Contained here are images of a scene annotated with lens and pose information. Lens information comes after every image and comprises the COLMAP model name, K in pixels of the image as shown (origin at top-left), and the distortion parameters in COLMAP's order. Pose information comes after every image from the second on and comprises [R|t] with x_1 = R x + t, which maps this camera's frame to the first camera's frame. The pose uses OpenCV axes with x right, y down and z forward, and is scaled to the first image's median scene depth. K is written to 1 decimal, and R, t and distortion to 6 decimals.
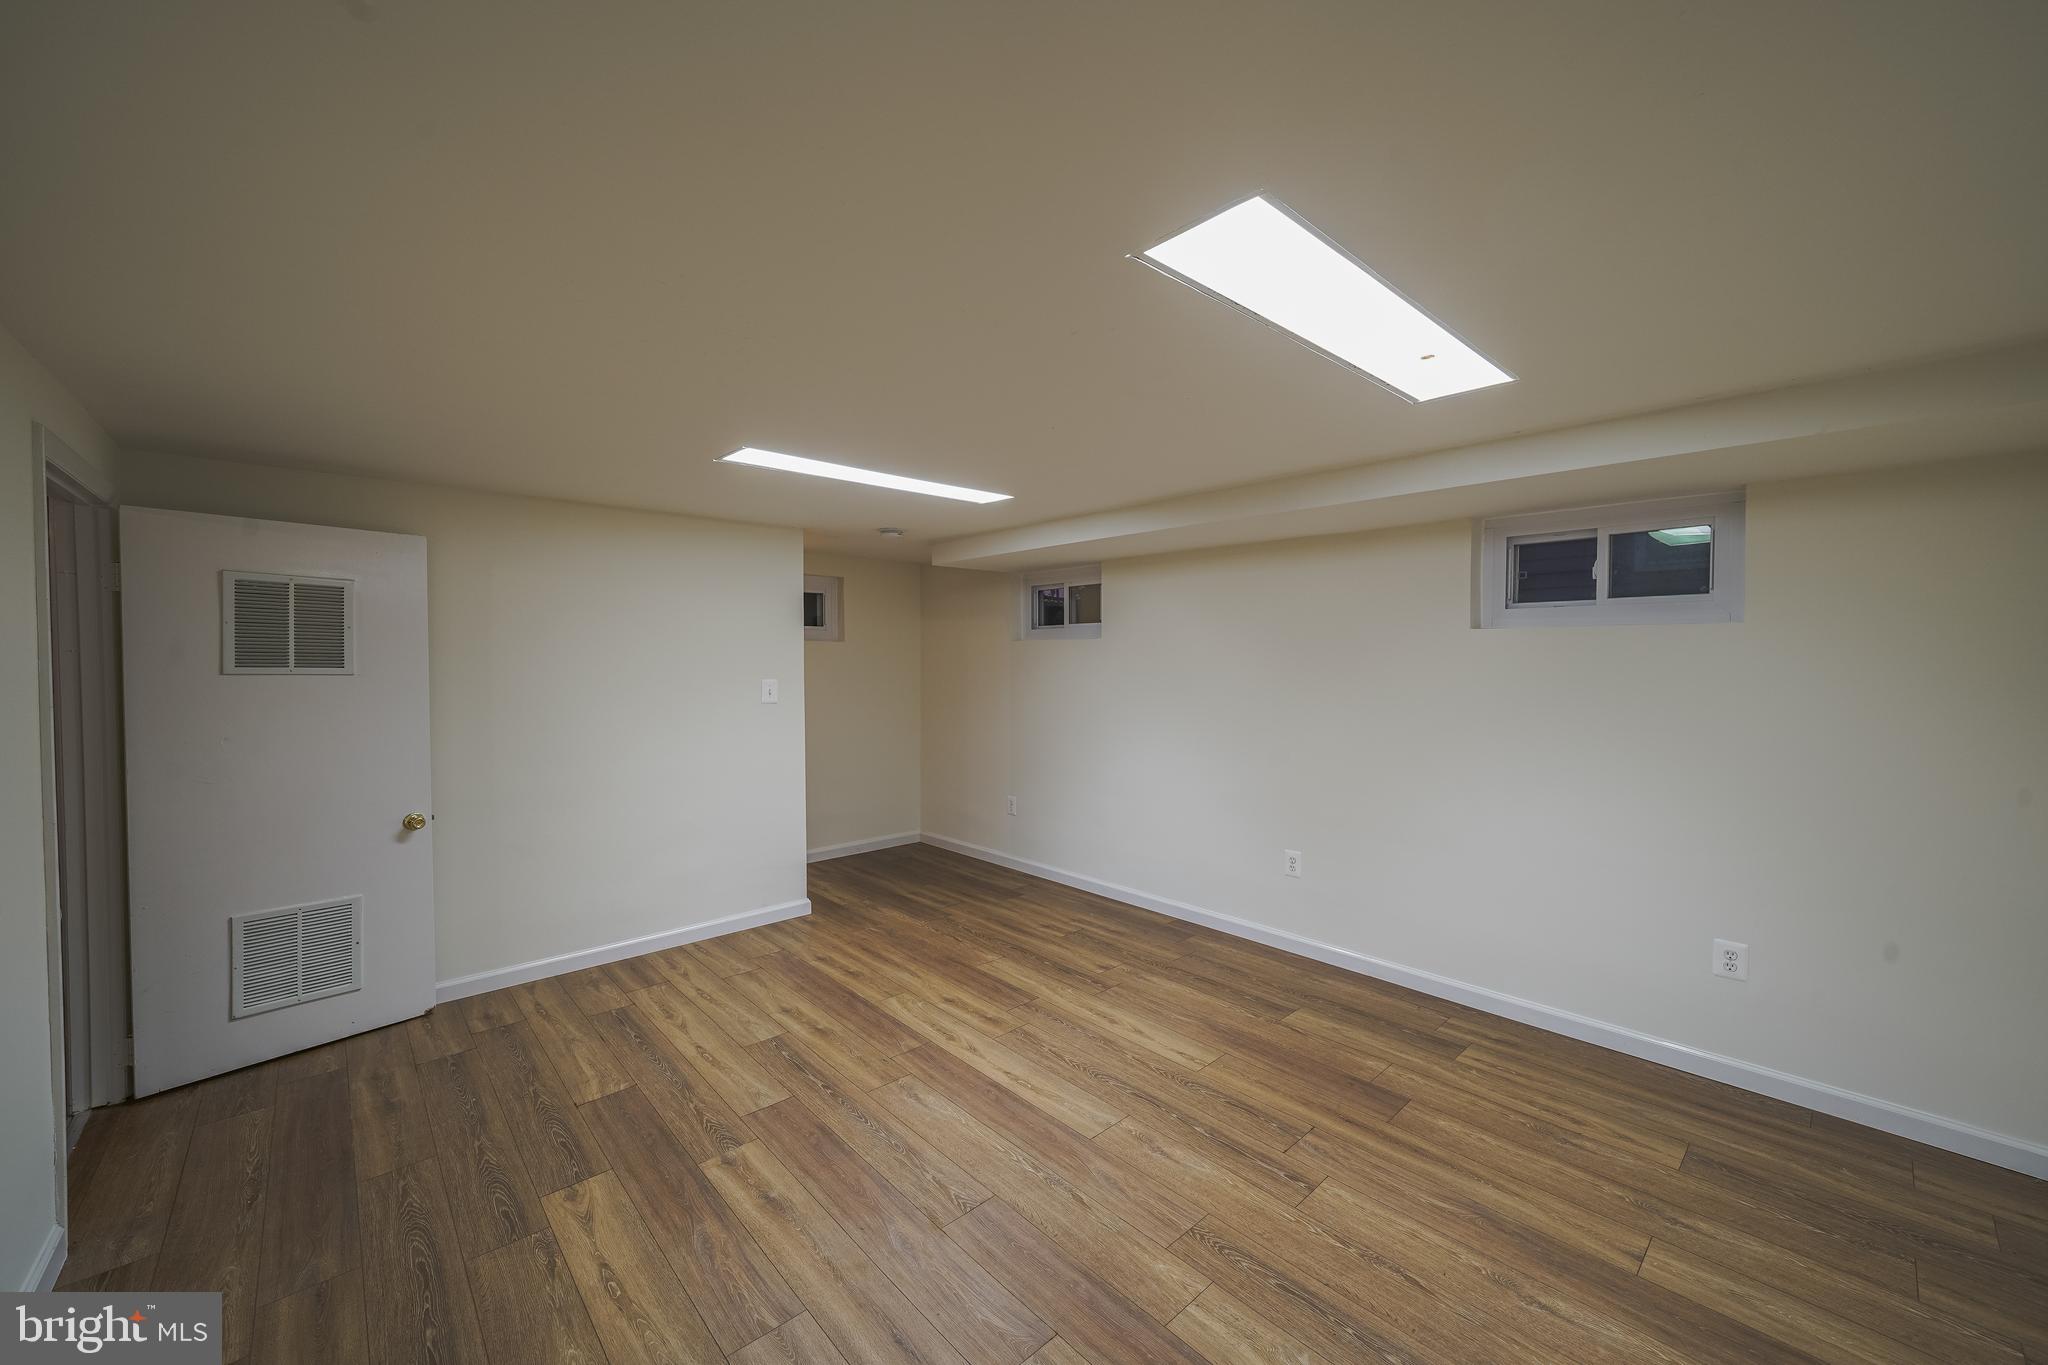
lens RADIAL K [[779.5, 0, 1027.8], [0, 779.5, 672.9], [0, 0, 1]] dist [-0.008318, 0.000056]
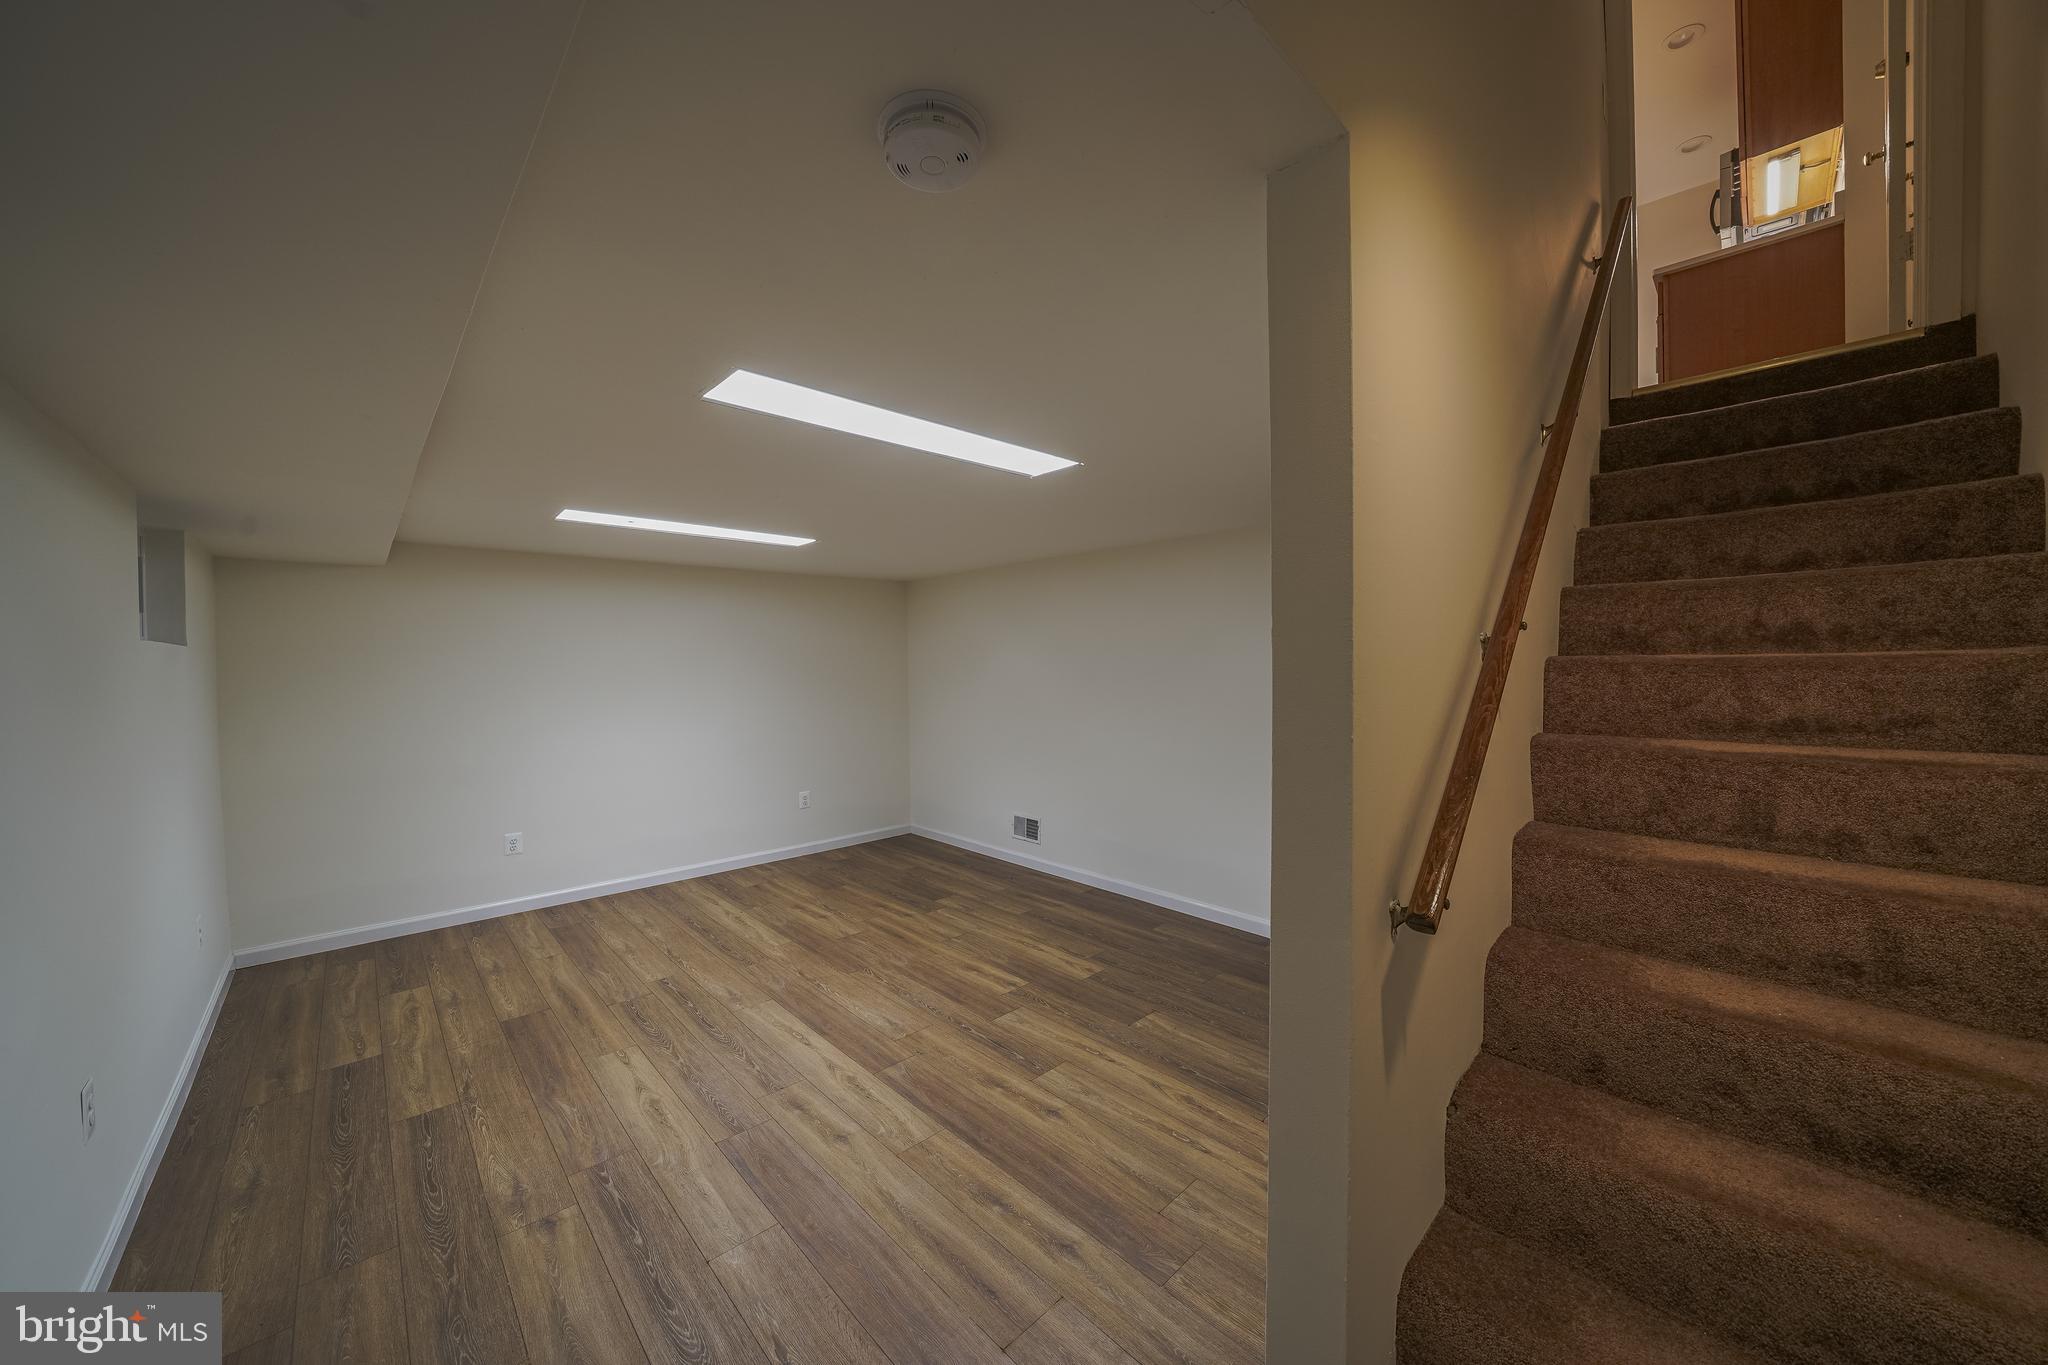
lens RADIAL K [[708.7, 0, 1025.3], [0, 708.7, 680.7], [0, 0, 1]] dist [-0.019124, 0.000043]
pose [[-0.999609, 0.013160, -0.024663, -0.305066], [0.012100, 0.999017, 0.042635, -0.038882], [0.025199, 0.042320, -0.998786, 1.906325]]
